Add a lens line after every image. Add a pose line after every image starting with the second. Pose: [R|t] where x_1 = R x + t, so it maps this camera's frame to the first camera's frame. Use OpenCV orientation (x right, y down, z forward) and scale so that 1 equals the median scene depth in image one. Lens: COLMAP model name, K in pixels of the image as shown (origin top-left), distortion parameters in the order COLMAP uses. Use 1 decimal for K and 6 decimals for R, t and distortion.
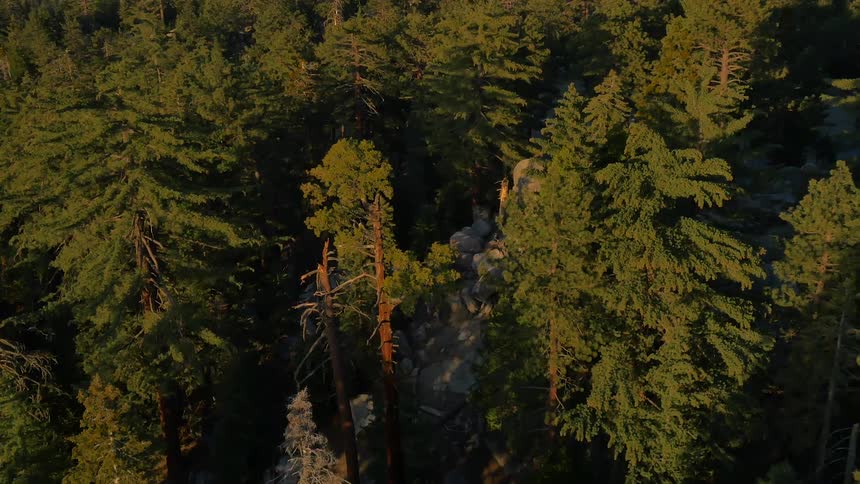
lens RADIAL K [[836.4, 0, 449.0], [0, 836.4, 241.4], [0, 0, 1]] dist [-0.051077, 0.008164]
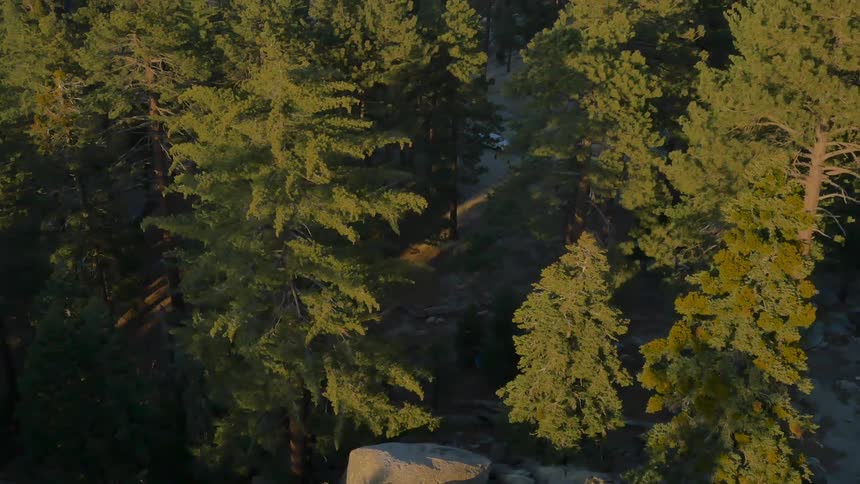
lens RADIAL K [[836.4, 0, 449.0], [0, 836.4, 241.4], [0, 0, 1]] dist [-0.051077, 0.008164]
pose [[0.999065, 0.015339, 0.040411, 0.091856], [-0.019307, 0.994829, 0.099713, -0.198683], [-0.038672, -0.100400, 0.994195, 0.489289]]
